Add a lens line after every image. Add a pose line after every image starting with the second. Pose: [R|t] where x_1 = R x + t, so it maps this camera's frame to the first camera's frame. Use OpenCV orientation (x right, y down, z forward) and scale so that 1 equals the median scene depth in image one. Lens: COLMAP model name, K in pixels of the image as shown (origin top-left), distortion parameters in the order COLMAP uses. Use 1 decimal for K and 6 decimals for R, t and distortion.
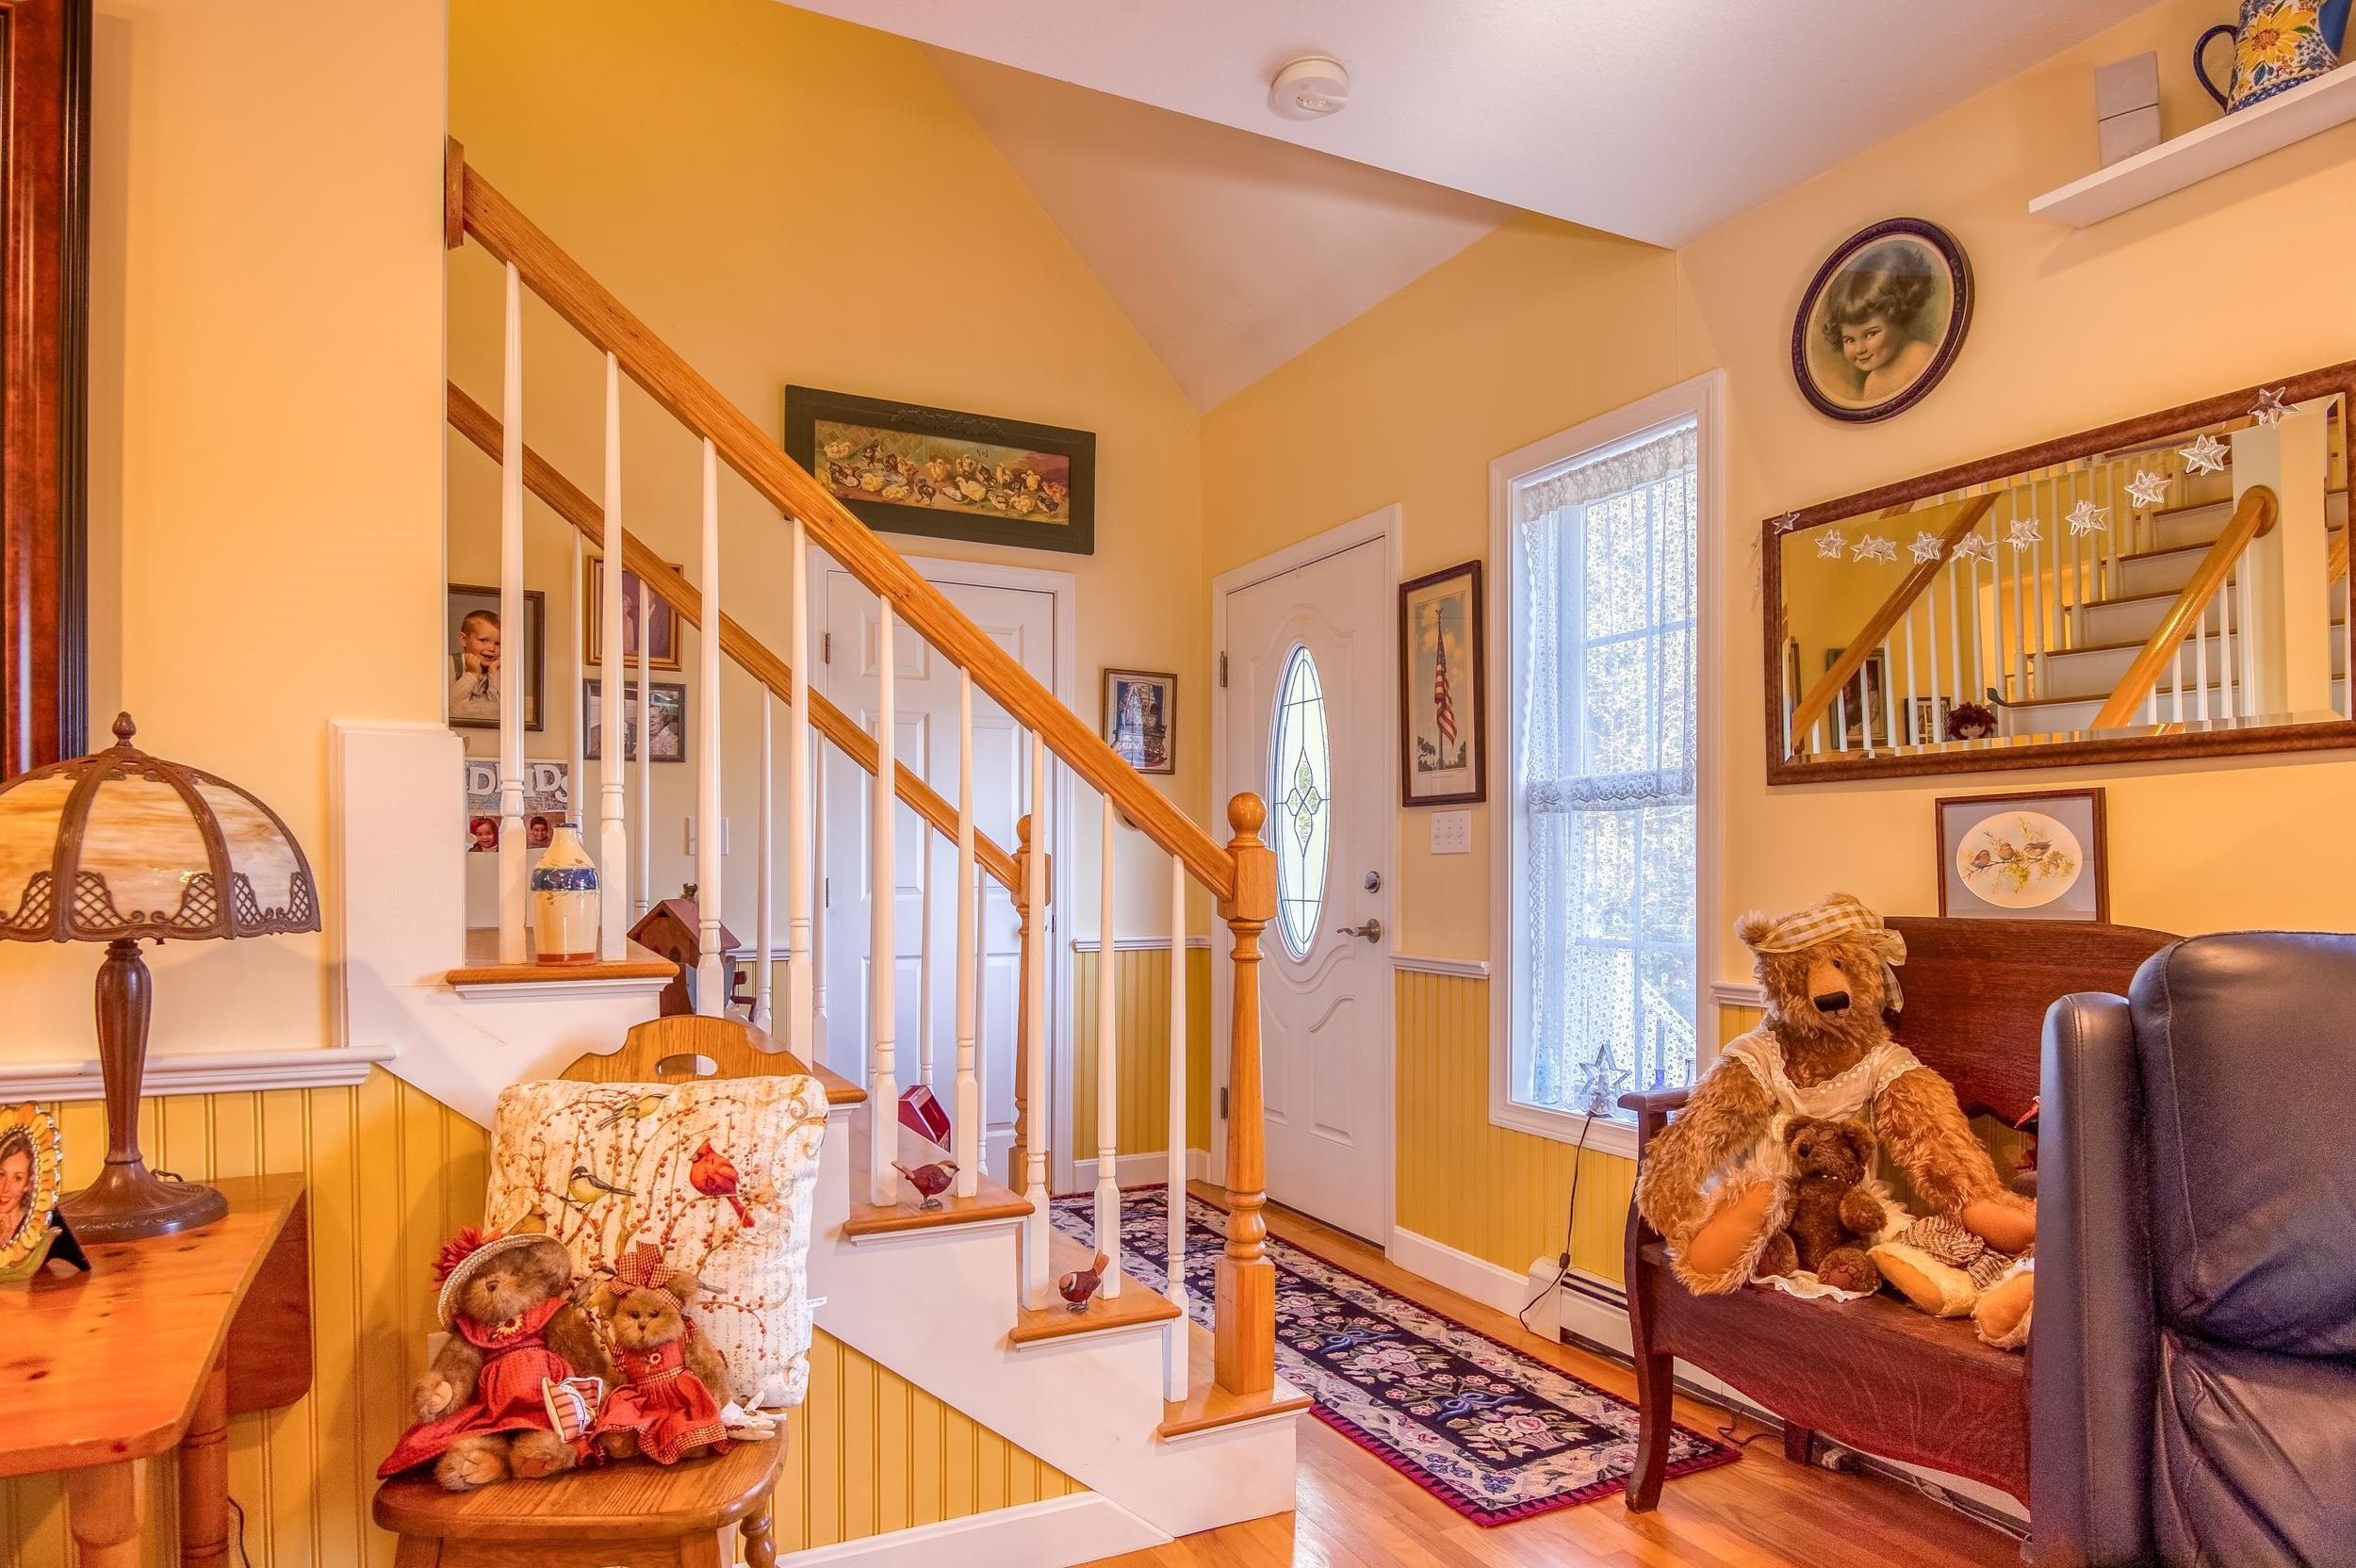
lens RADIAL K [[1321.1, 0, 1137.0], [0, 1321.1, 863.0], [0, 0, 1]] dist [0.000837, 0.000035]
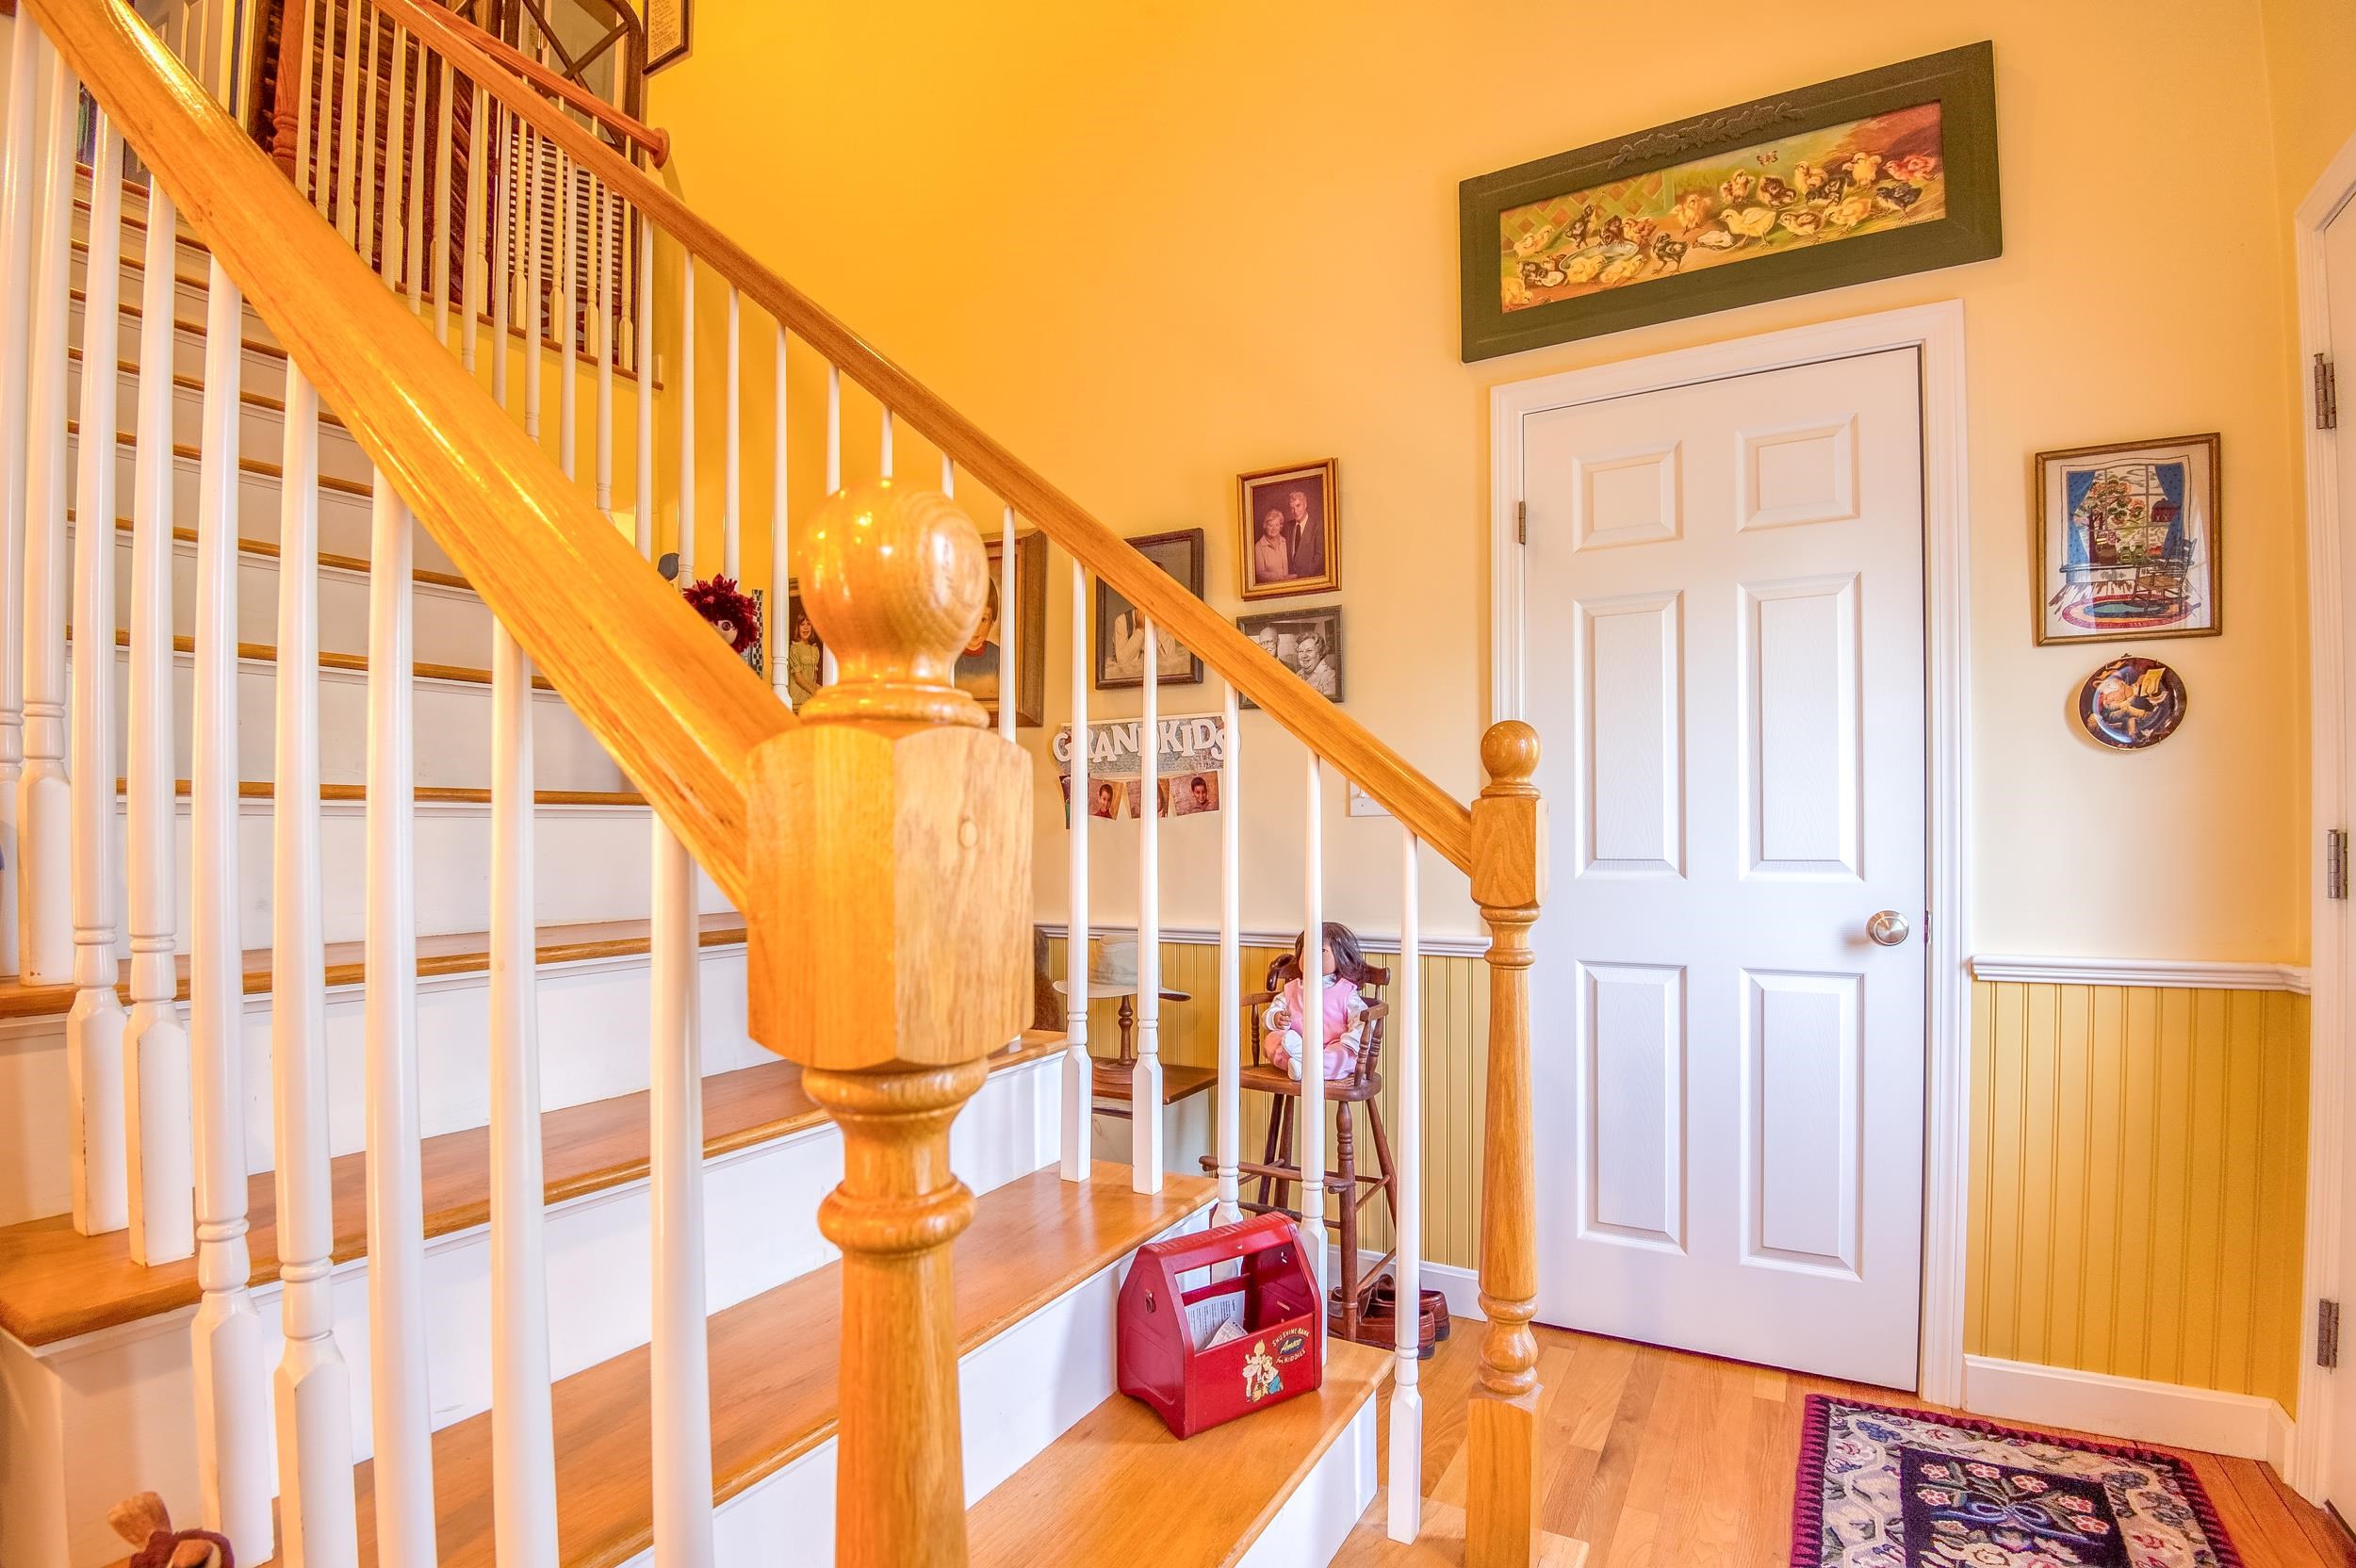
lens RADIAL K [[1087.4, 0, 1181.5], [0, 1087.4, 852.2], [0, 0, 1]] dist [-0.056633, -0.000115]
pose [[0.562419, 0.006593, -0.826826, 0.155815], [0.010685, 0.999827, 0.015241, 0.004507], [0.826783, -0.017407, 0.562251, 0.576938]]
